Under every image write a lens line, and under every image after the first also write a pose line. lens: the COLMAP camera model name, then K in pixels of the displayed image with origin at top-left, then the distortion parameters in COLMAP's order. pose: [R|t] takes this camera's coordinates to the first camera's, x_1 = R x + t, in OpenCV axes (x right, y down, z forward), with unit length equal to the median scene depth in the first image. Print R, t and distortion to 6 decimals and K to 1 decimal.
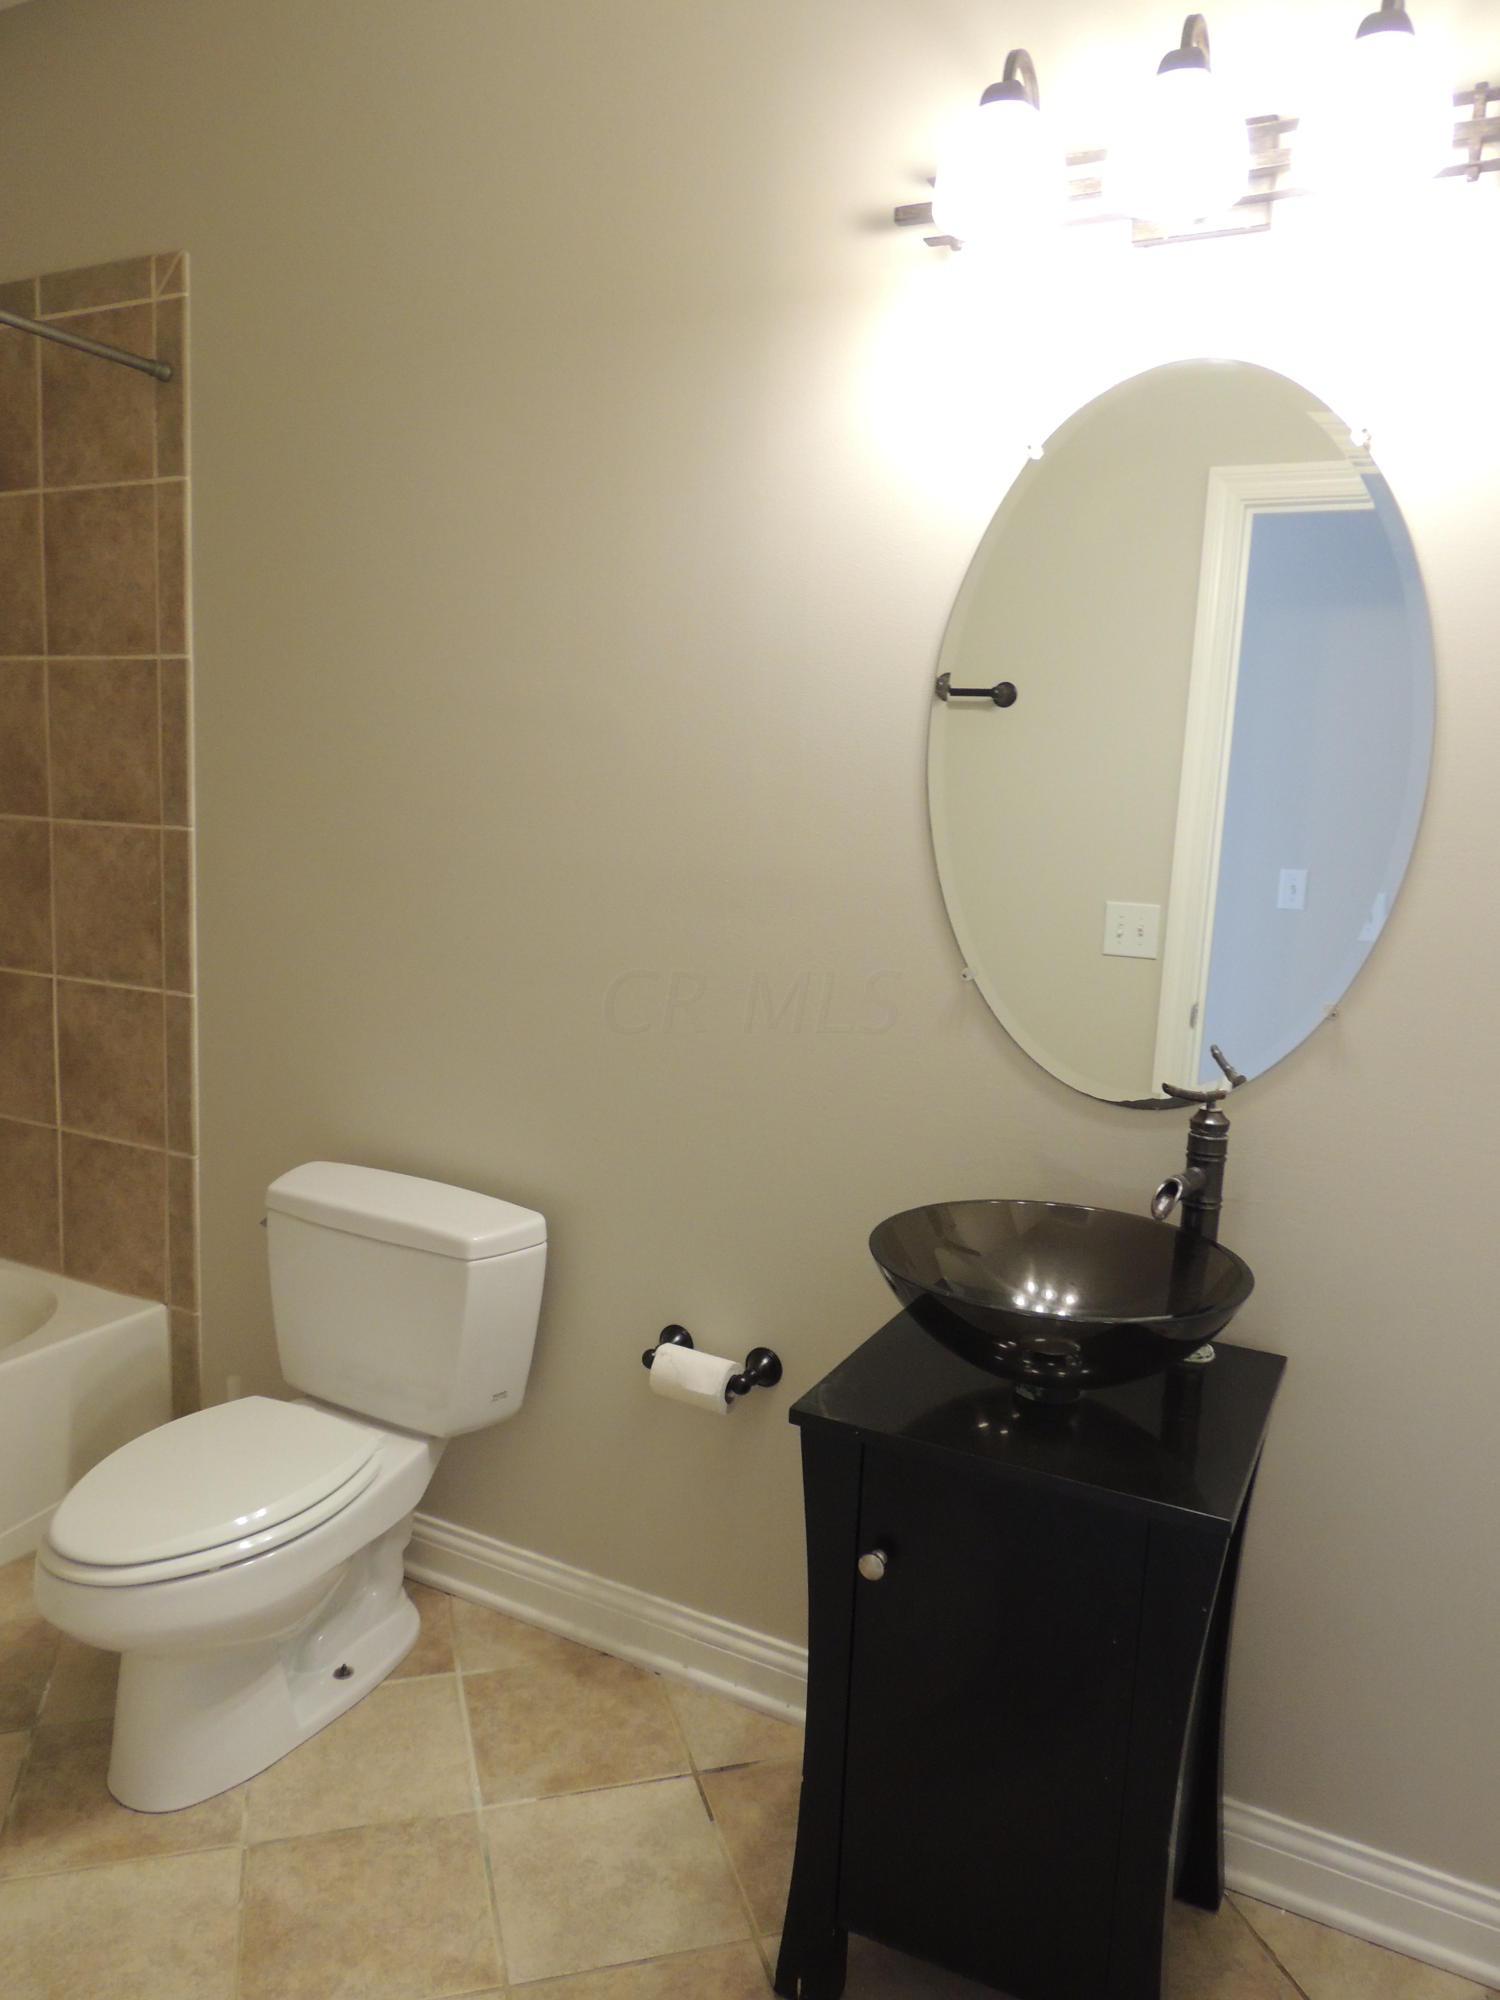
lens RADIAL K [[1473.4, 0, 750.0], [0, 1473.4, 1000.0], [0, 0, 1]] dist [0.028990, 0.003259]
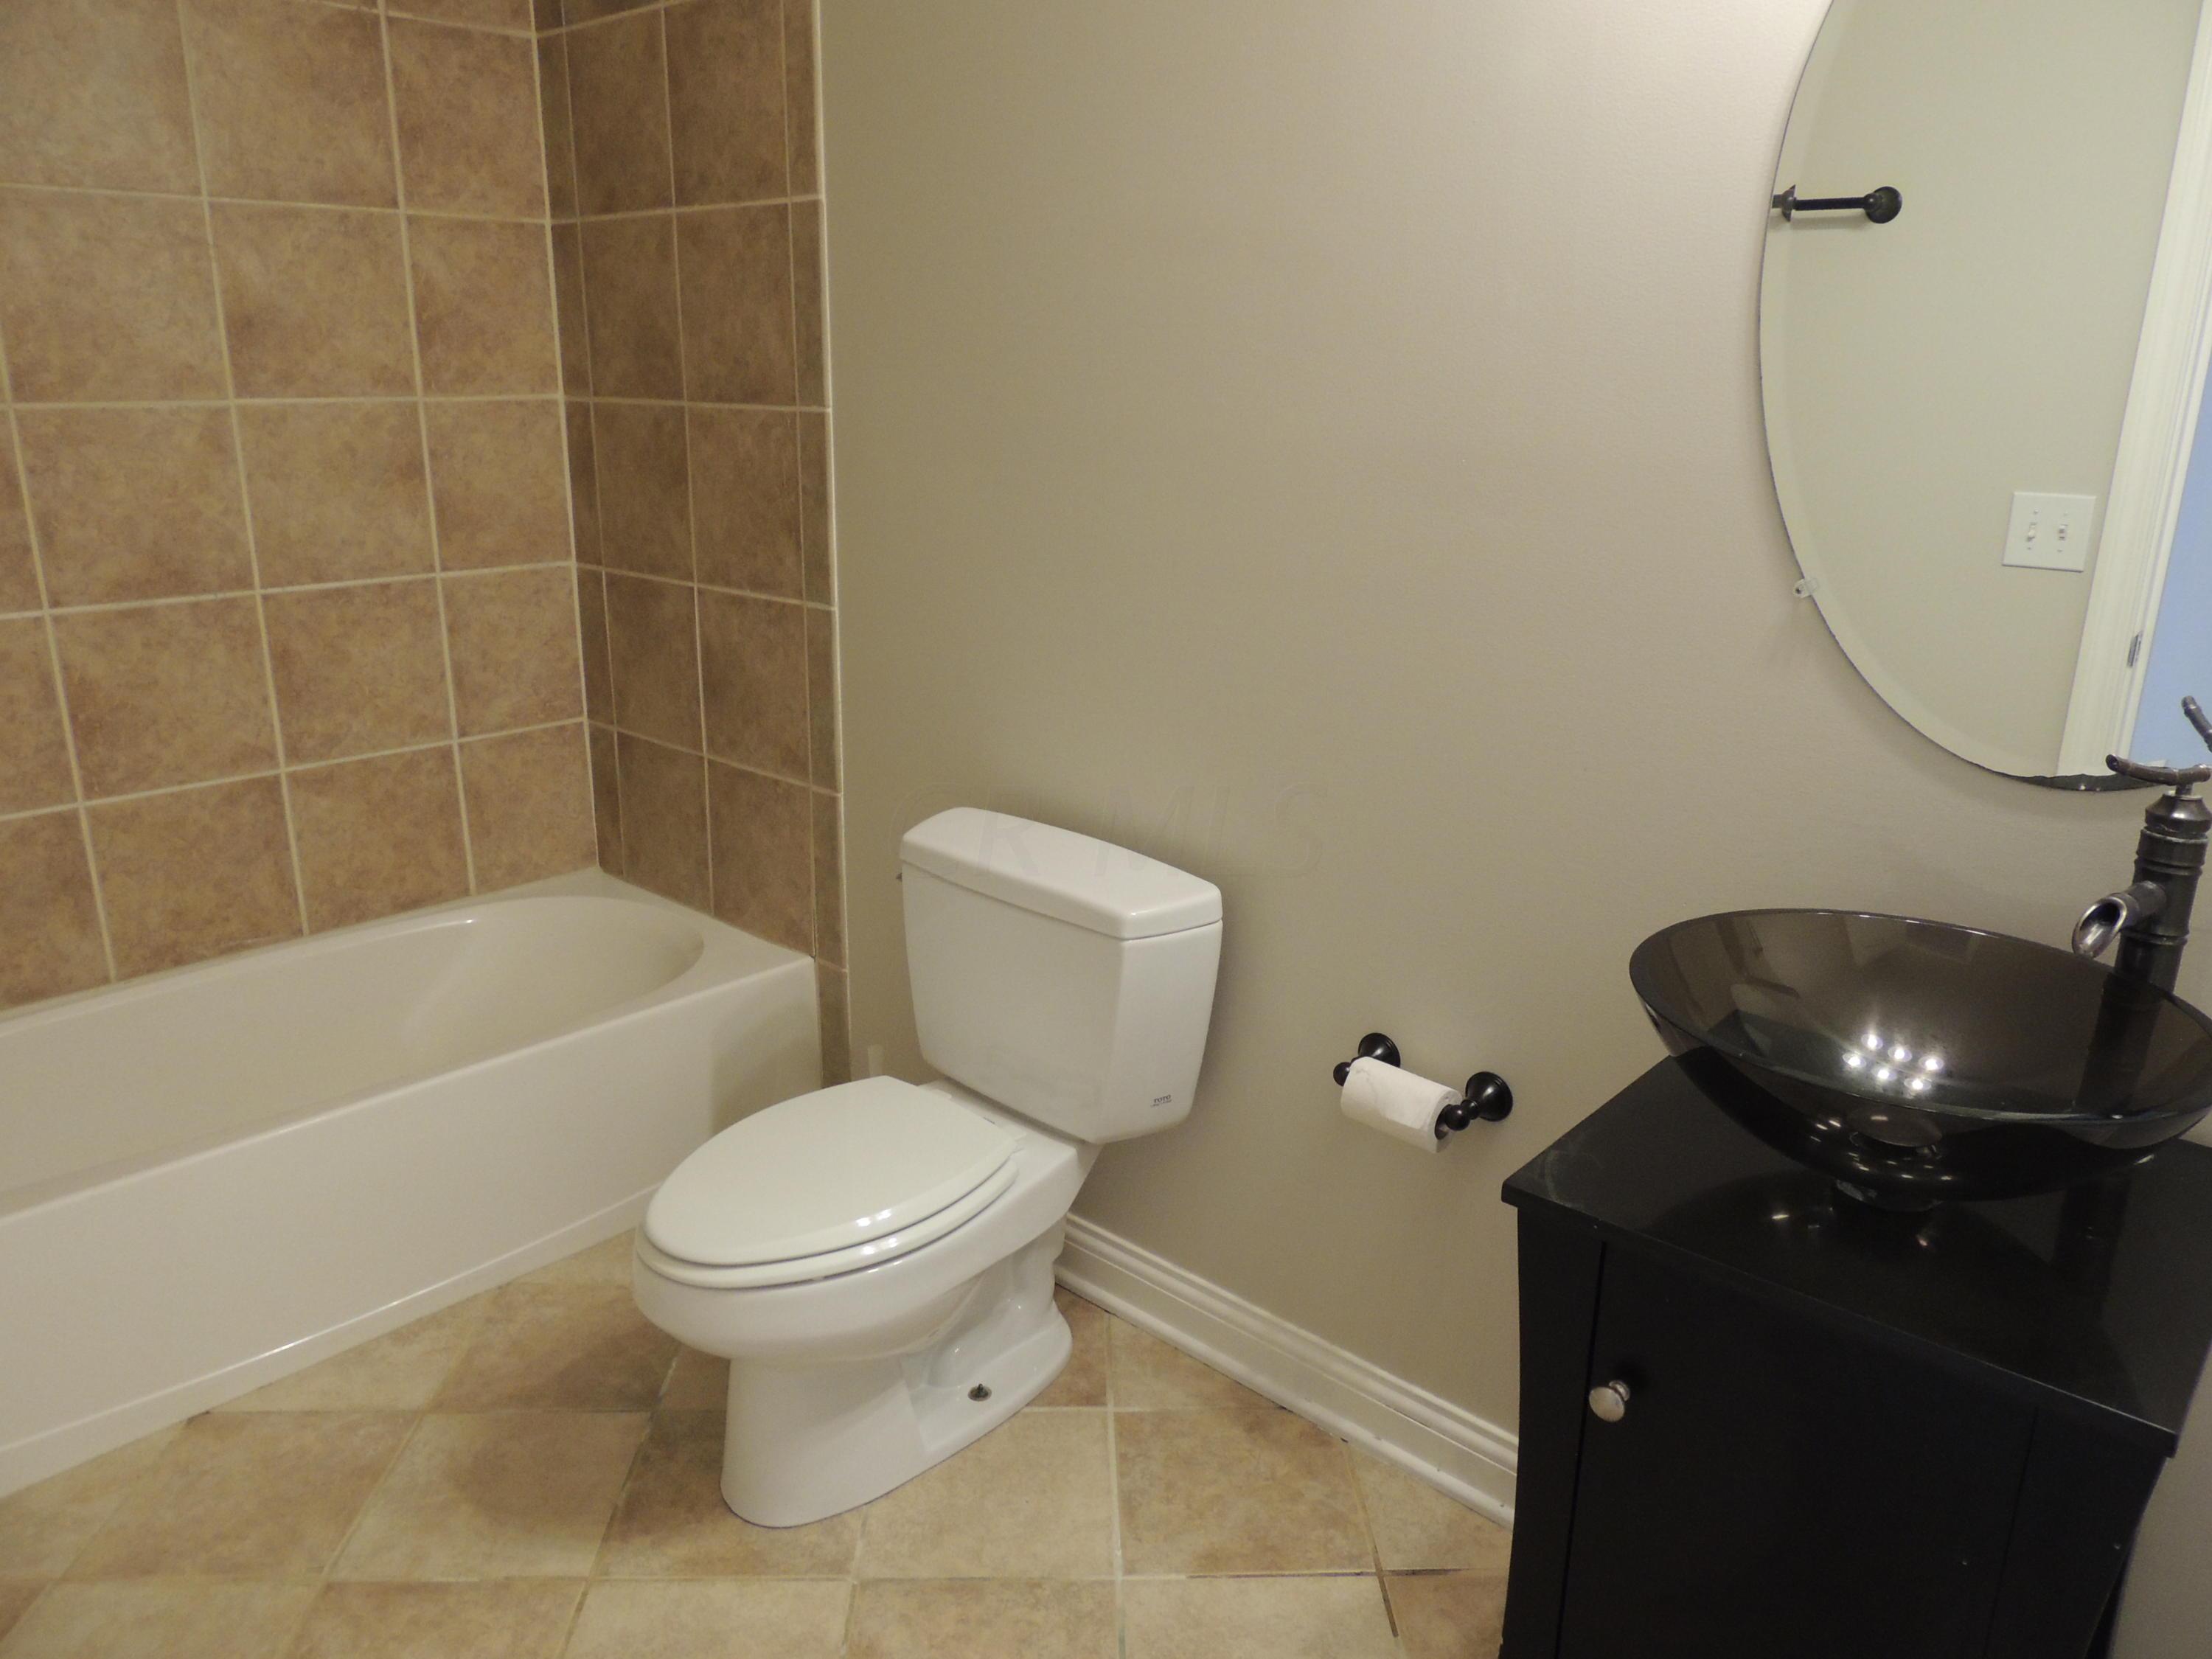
lens RADIAL K [[1619.2, 0, 1112.3], [0, 1619.2, 821.8], [0, 0, 1]] dist [0.001087, 0.000313]
pose [[0.967786, 0.042959, -0.248083, 0.022632], [-0.011696, 0.991943, 0.126140, -0.000558], [0.251503, -0.119175, 0.960491, 0.146326]]
